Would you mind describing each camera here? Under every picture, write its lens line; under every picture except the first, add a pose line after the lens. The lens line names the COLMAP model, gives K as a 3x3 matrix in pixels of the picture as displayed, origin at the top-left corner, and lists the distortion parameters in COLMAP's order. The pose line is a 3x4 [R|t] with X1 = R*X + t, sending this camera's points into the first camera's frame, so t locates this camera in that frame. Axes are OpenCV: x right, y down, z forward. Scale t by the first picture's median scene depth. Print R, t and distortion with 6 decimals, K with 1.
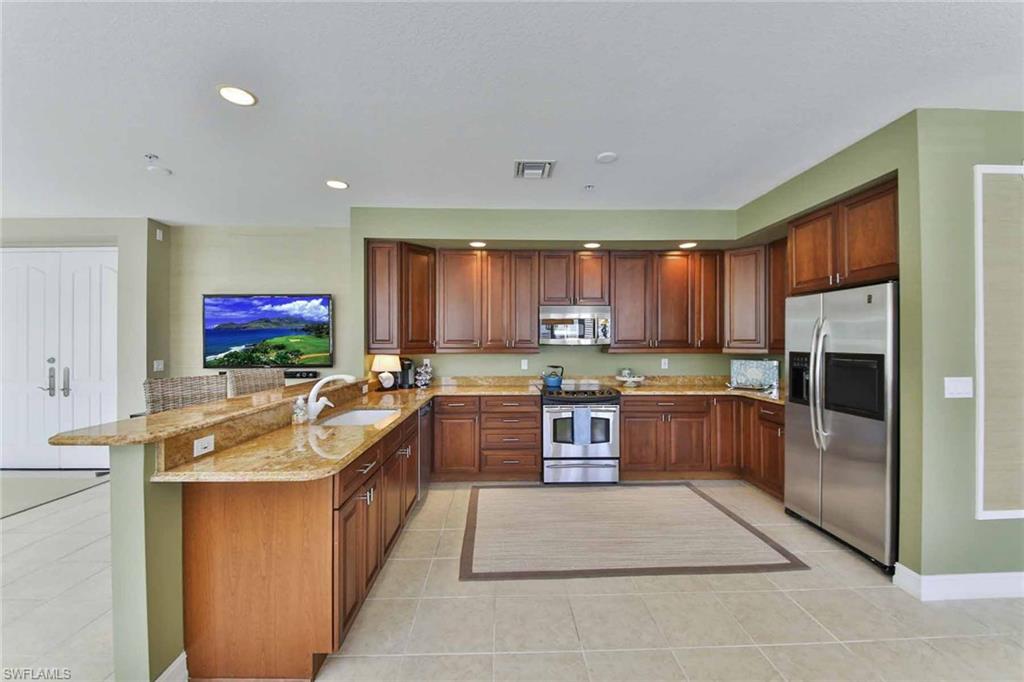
lens RADIAL K [[401.7, 0, 512.0], [0, 401.7, 341.0], [0, 0, 1]] dist [0.014880, -0.015301]
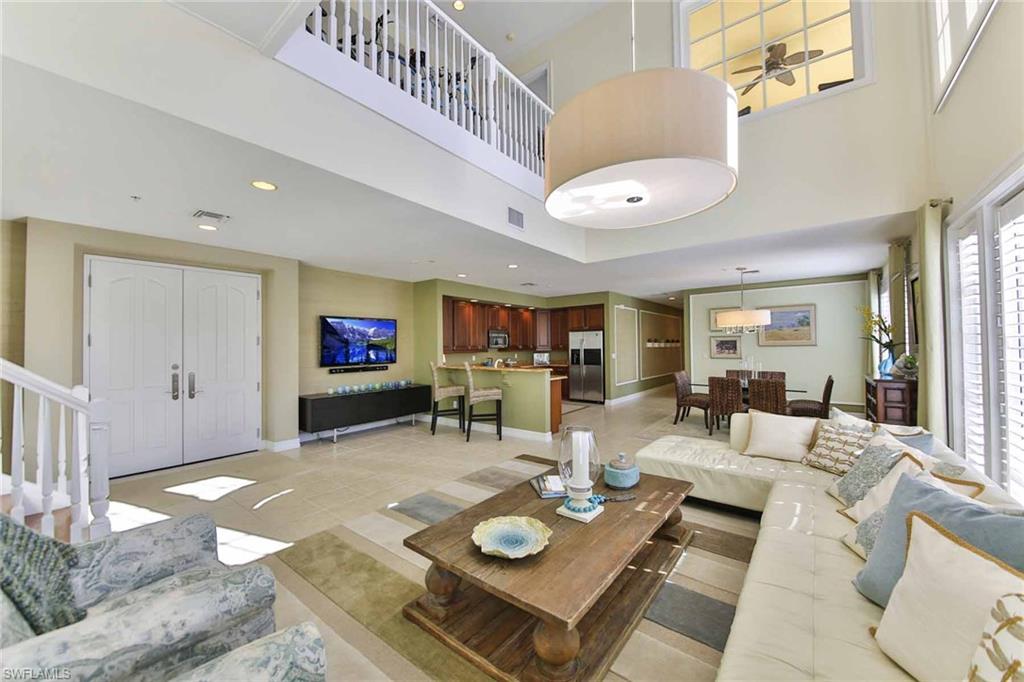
lens RADIAL K [[386.0, 0, 512.0], [0, 386.0, 341.0], [0, 0, 1]] dist [0.000579, -0.000089]
pose [[0.645292, 0.003706, 0.763927, -1.512710], [0.009497, 0.999872, -0.012873, -0.001487], [-0.763877, 0.015562, 0.645174, -0.465998]]
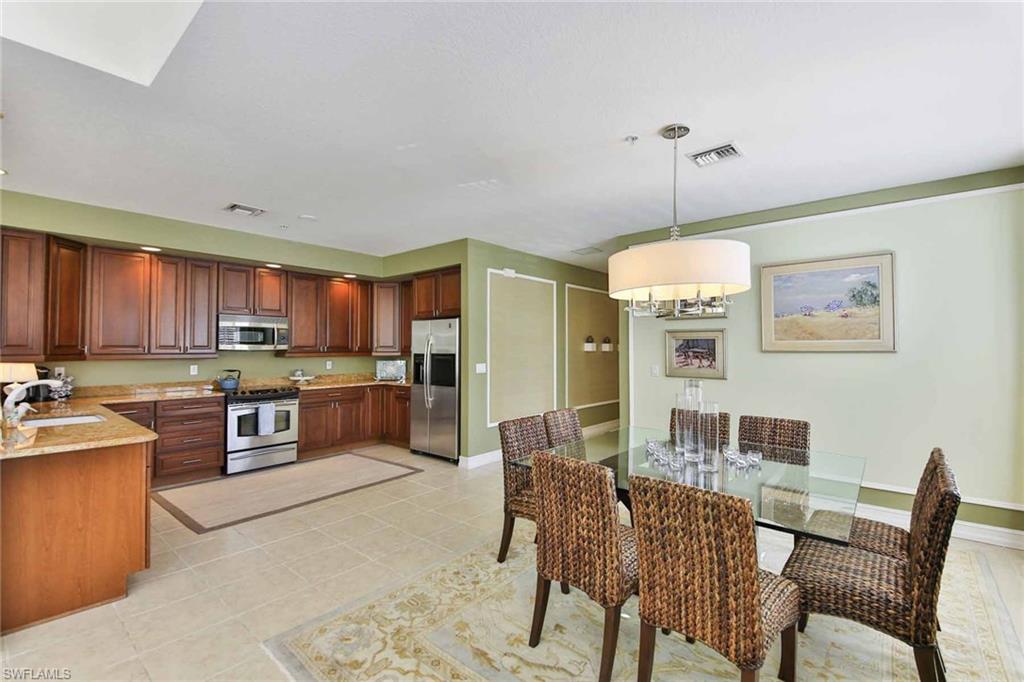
lens RADIAL K [[451.9, 0, 512.0], [0, 451.9, 341.0], [0, 0, 1]] dist [0.001221, 0.000113]
pose [[0.671267, 0.011466, 0.741127, -0.325406], [-0.000958, 0.999893, -0.014602, 0.001657], [-0.741215, 0.009092, 0.671206, -0.425241]]
